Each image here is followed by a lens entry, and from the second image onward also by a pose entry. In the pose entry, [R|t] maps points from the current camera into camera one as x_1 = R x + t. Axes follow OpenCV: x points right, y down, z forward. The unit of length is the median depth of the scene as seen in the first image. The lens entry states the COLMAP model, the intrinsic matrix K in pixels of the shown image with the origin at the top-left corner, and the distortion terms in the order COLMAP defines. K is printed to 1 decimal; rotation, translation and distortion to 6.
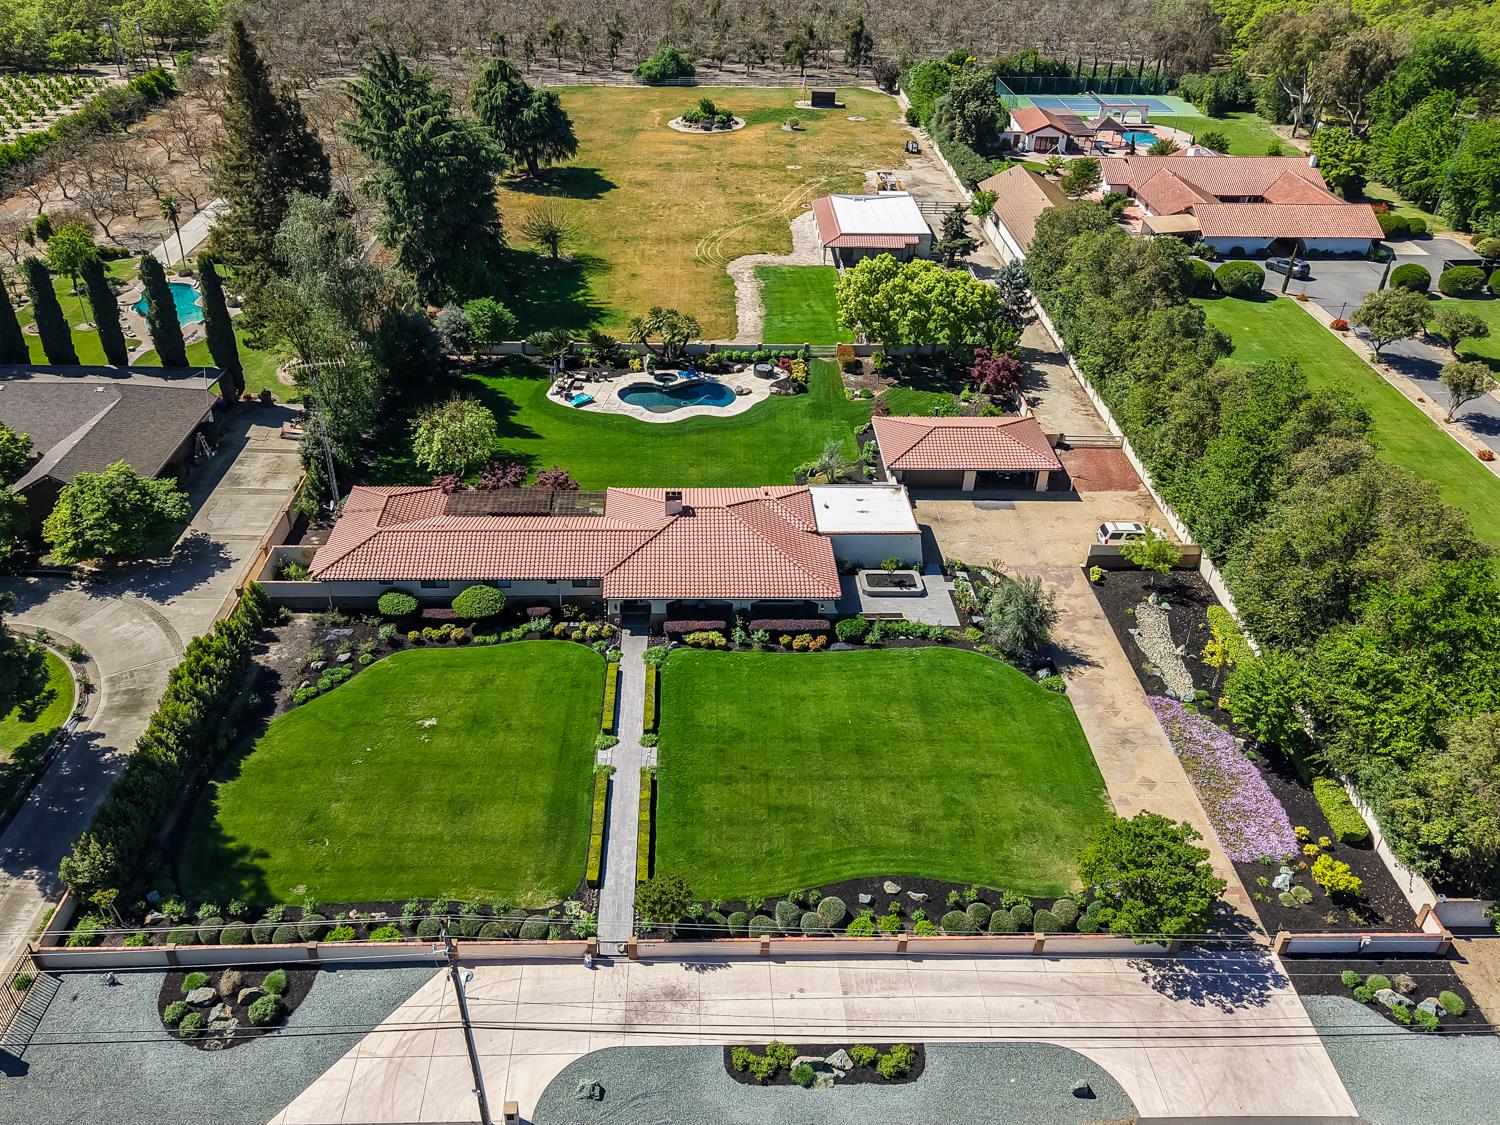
lens RADIAL K [[1205.0, 0, 725.1], [0, 1205.0, 564.4], [0, 0, 1]] dist [0.025456, -0.008086]
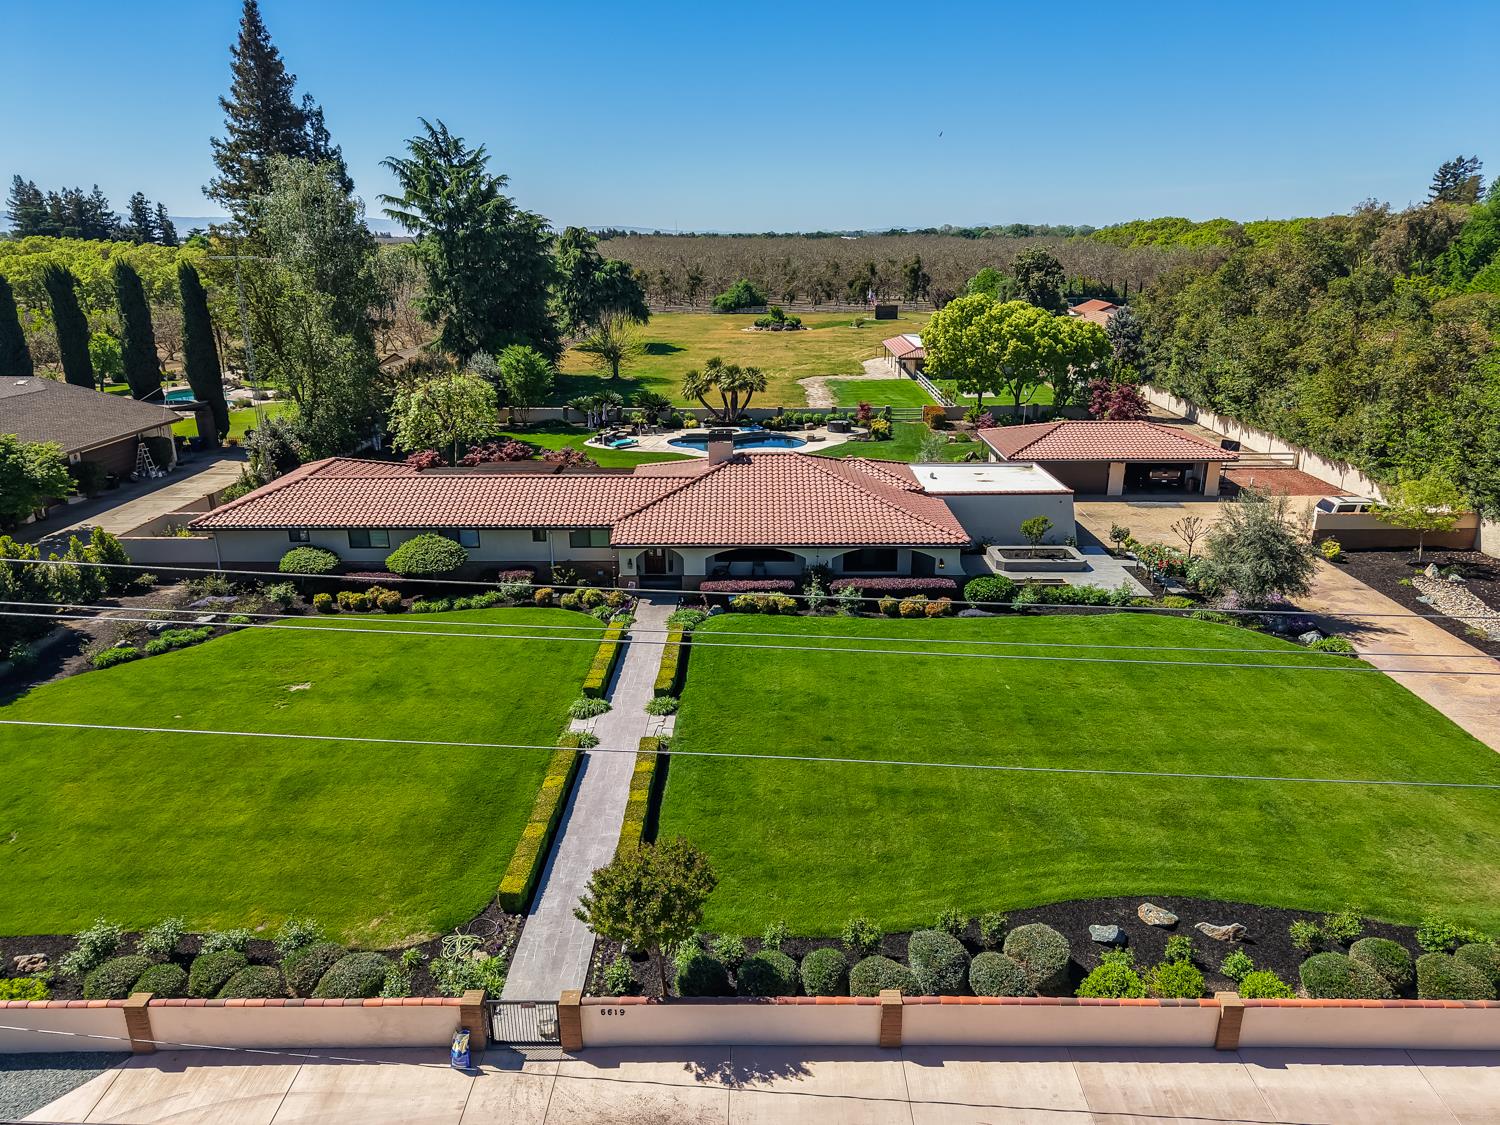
lens RADIAL K [[1048.6, 0, 757.0], [0, 1048.6, 560.0], [0, 0, 1]] dist [0.010655, 0.001003]
pose [[0.999185, -0.011035, -0.038819, 0.002193], [0.000113, 0.962647, -0.270761, 0.192828], [0.040357, 0.270536, 0.961864, 0.449282]]
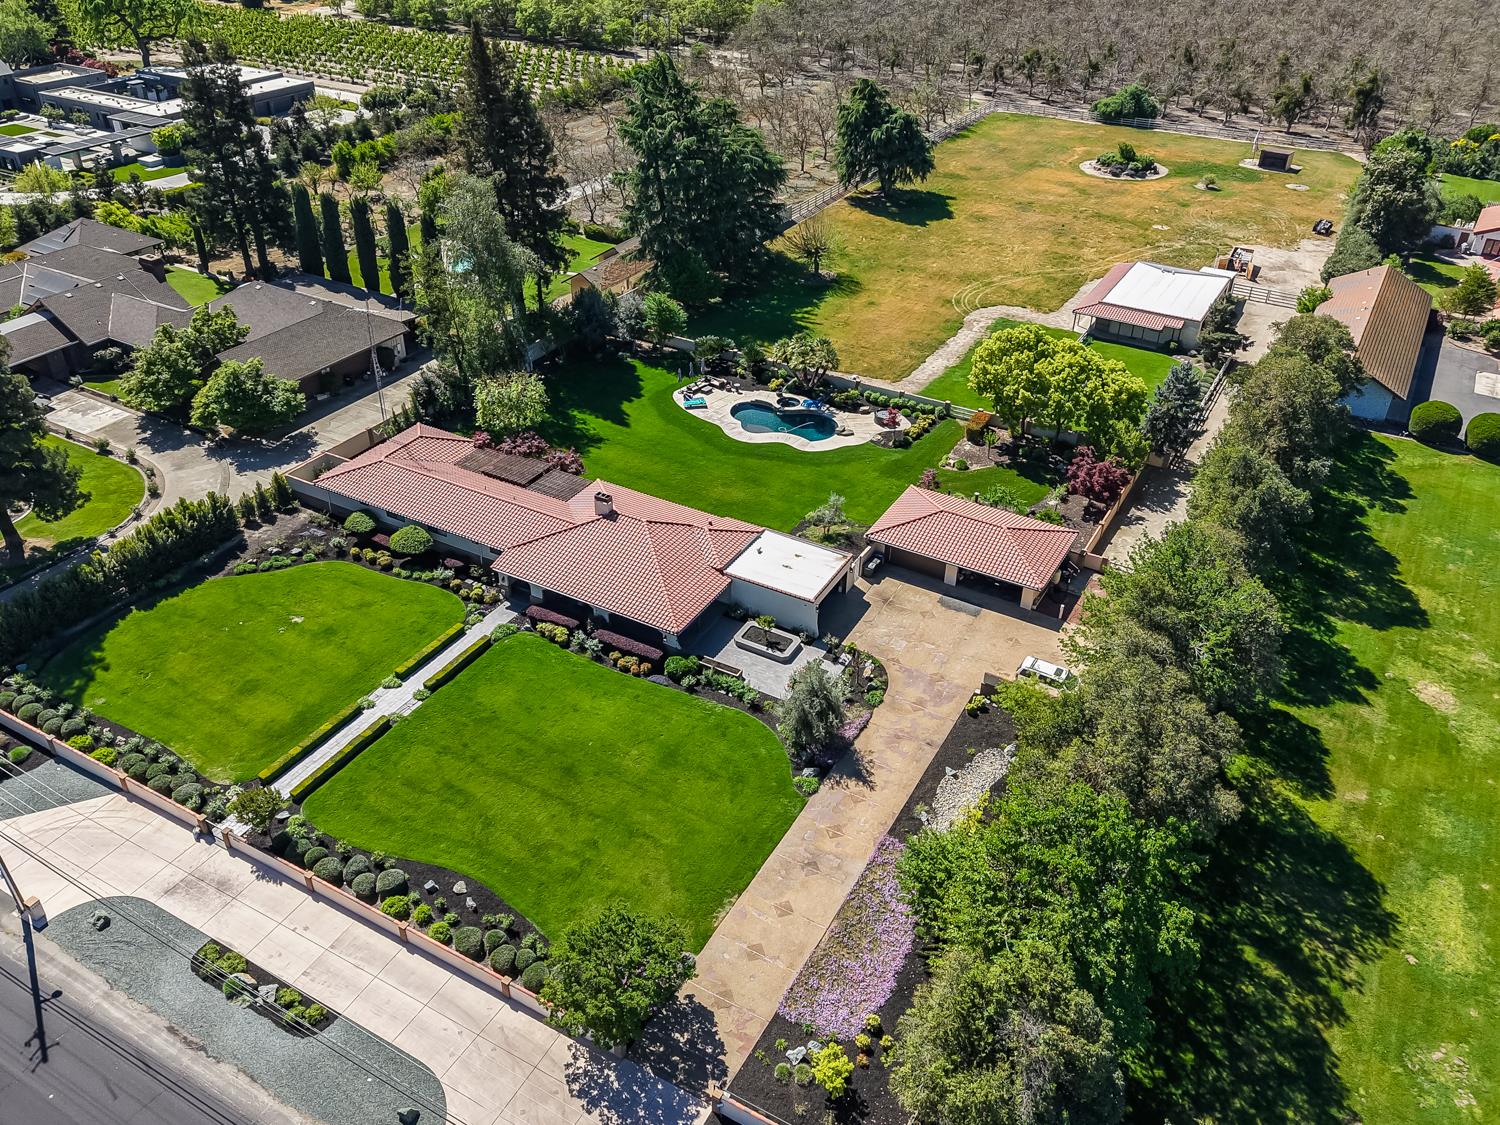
lens RADIAL K [[1205.0, 0, 725.1], [0, 1205.0, 564.4], [0, 0, 1]] dist [0.025456, -0.008086]
pose [[0.853099, 0.283061, -0.438291, 0.560085], [-0.285630, 0.956353, 0.061685, -0.102719], [0.436621, 0.072566, 0.896714, 0.108719]]
